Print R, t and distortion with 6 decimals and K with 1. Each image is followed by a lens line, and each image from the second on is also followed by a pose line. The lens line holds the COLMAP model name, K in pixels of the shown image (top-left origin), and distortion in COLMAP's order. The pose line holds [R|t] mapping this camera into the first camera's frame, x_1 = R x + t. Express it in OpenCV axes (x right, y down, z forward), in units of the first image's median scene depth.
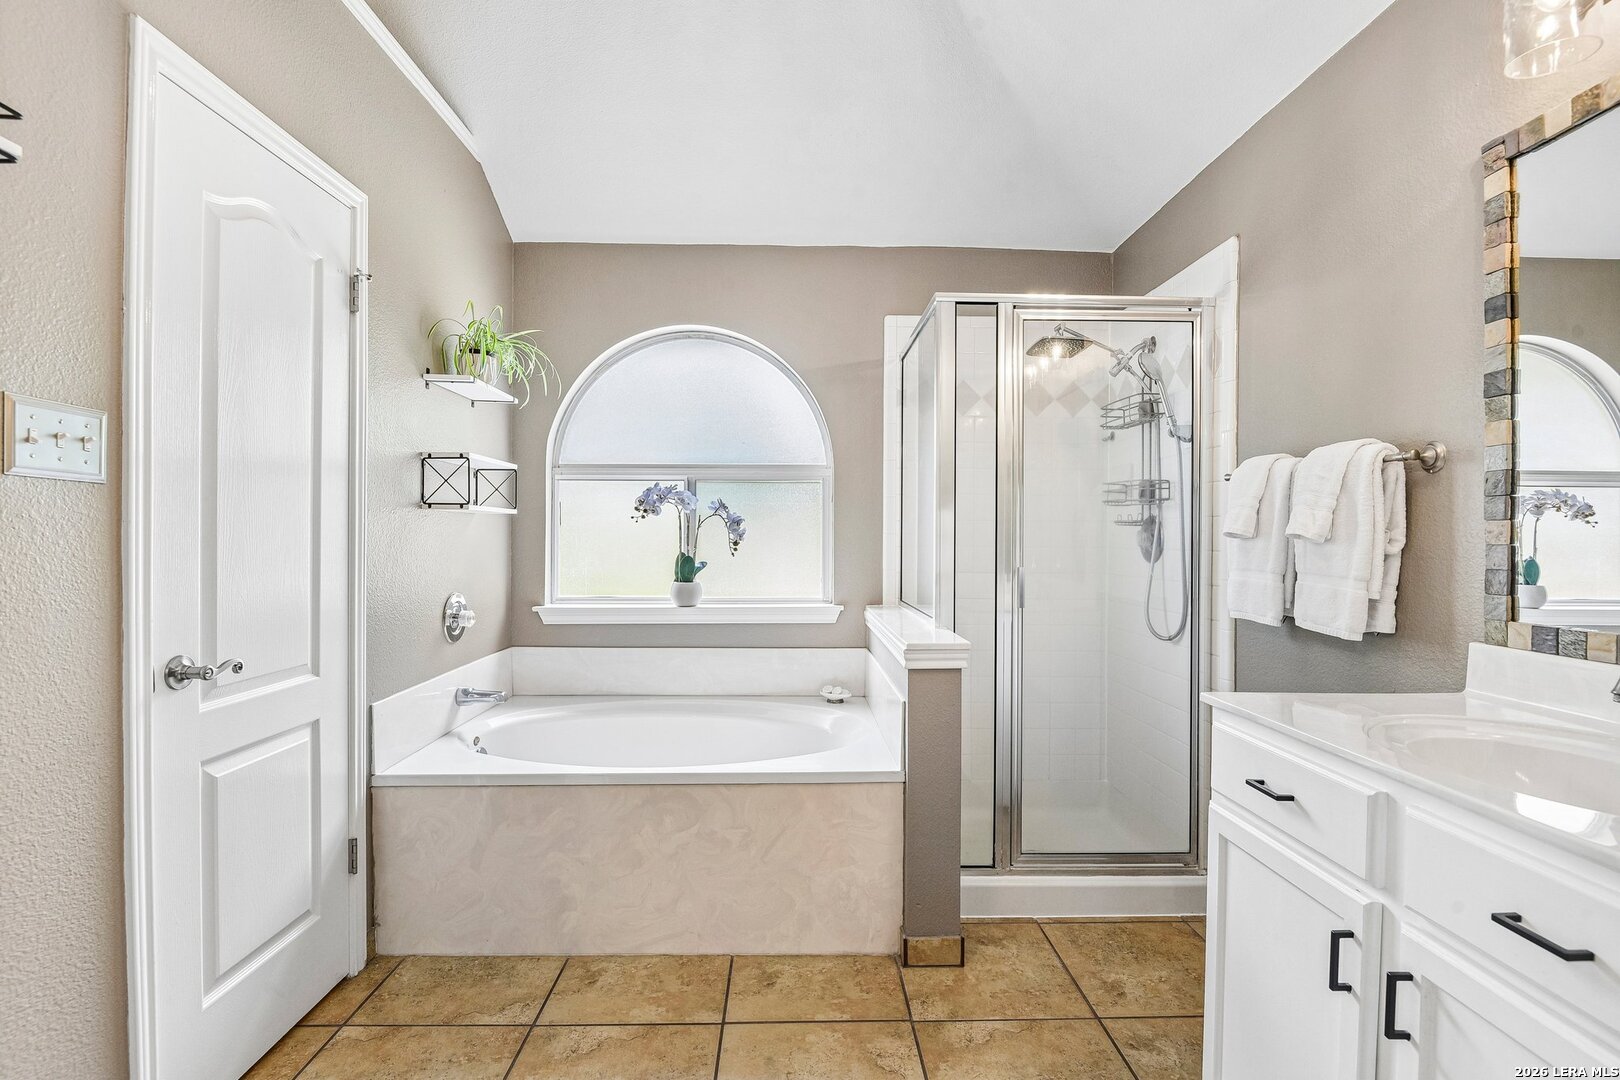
lens RADIAL K [[751.5, 0, 803.5], [0, 751.5, 543.2], [0, 0, 1]] dist [-0.003984, -0.008438]
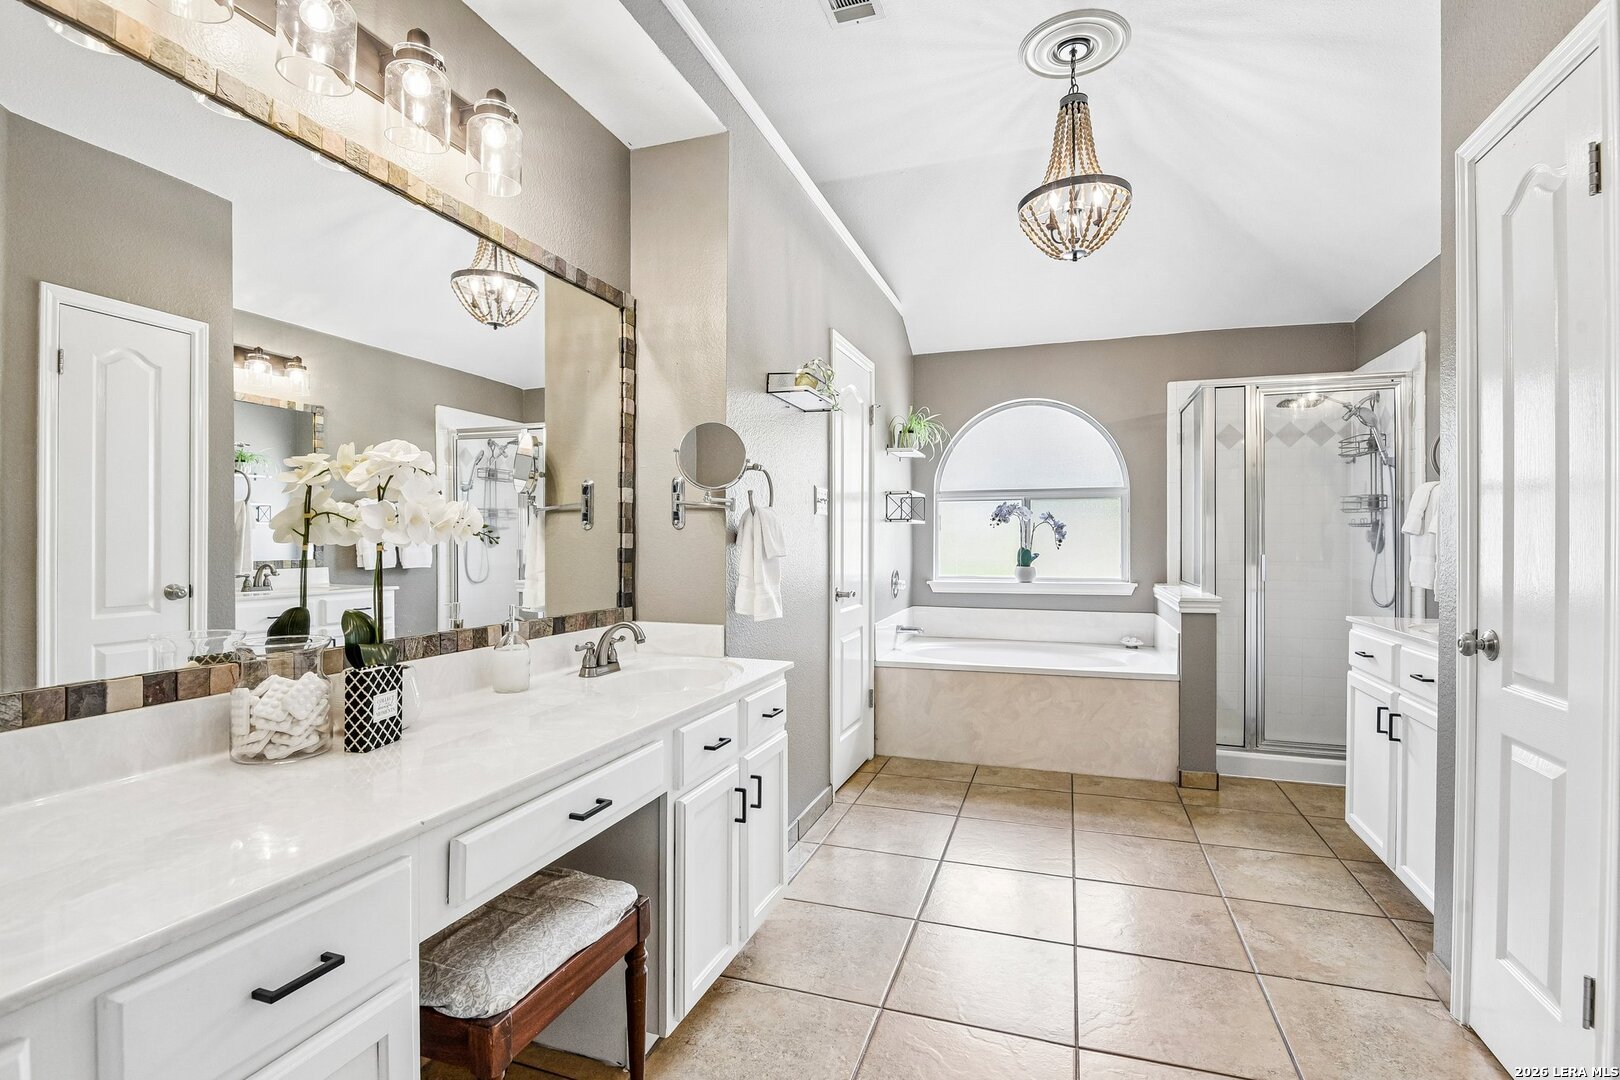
lens RADIAL K [[742.4, 0, 804.4], [0, 742.4, 539.8], [0, 0, 1]] dist [-0.004506, -0.012061]
pose [[0.936370, -0.004777, -0.350982, -0.069417], [0.002466, 0.999972, -0.007031, 0.010198], [0.351006, 0.005718, 0.936356, -0.857500]]
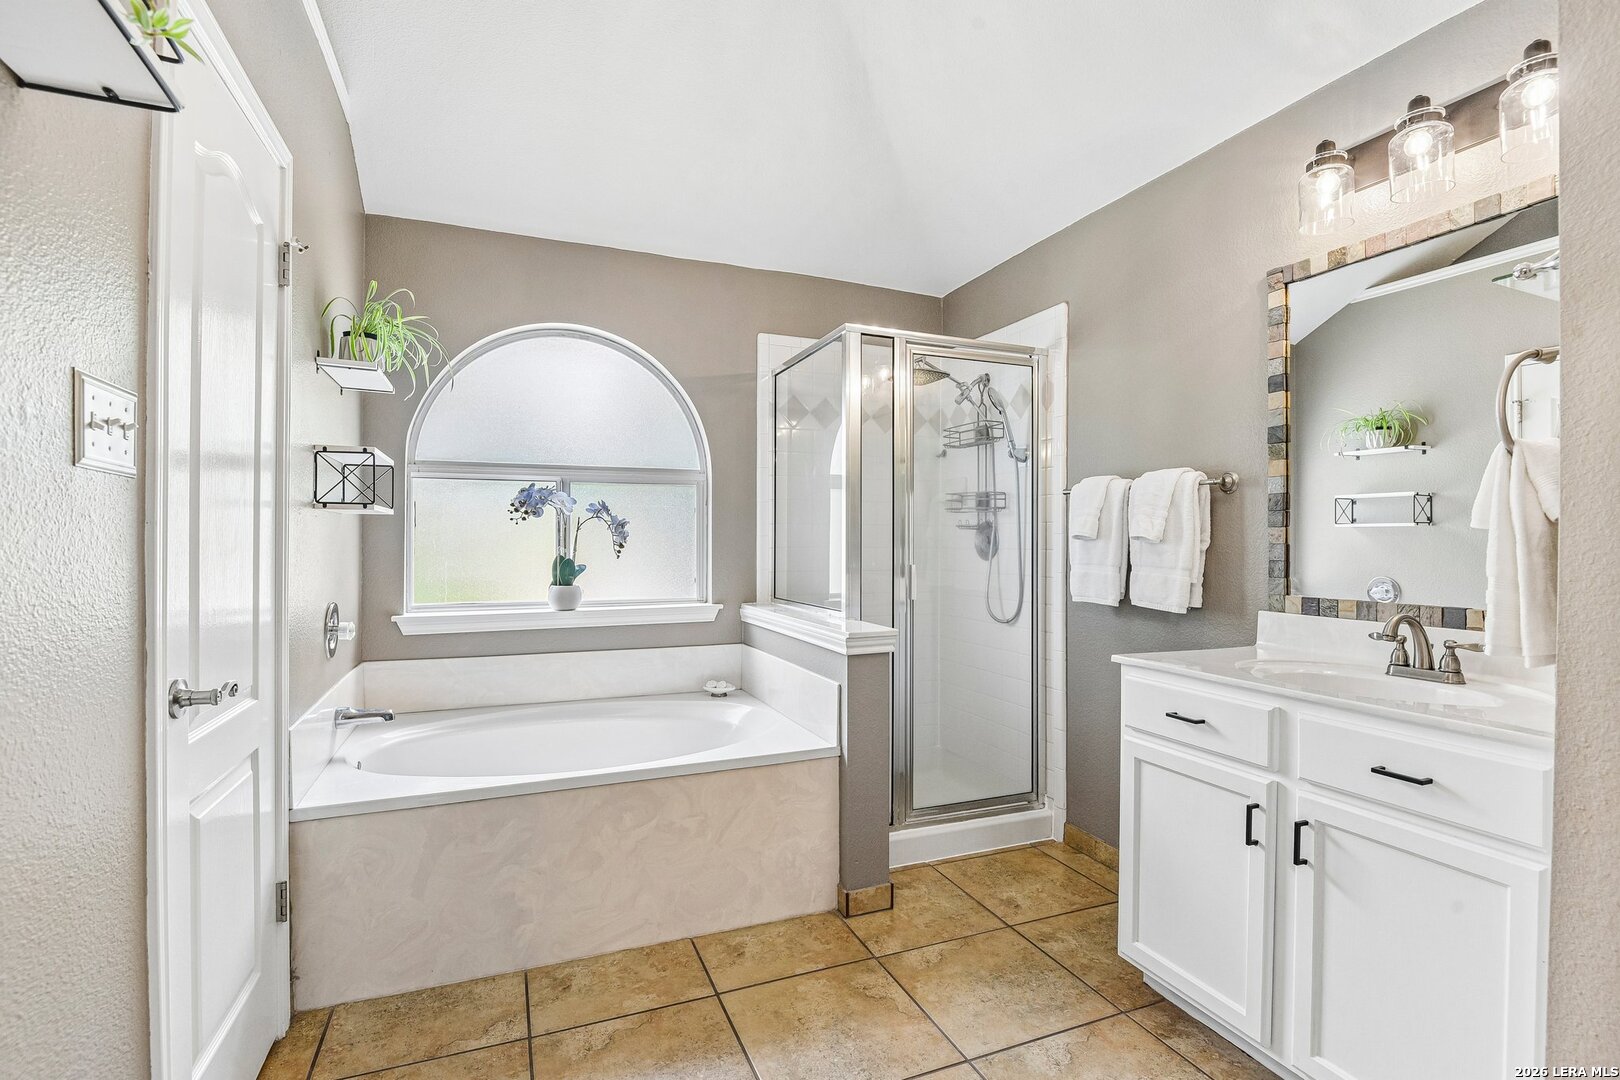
lens RADIAL K [[751.5, 0, 803.5], [0, 751.5, 543.2], [0, 0, 1]] dist [-0.003984, -0.008438]
pose [[0.935384, -0.003756, 0.353613, -0.316156], [0.004597, 0.999988, -0.001540, -0.000622], [-0.353603, 0.003066, 0.935390, -0.039489]]
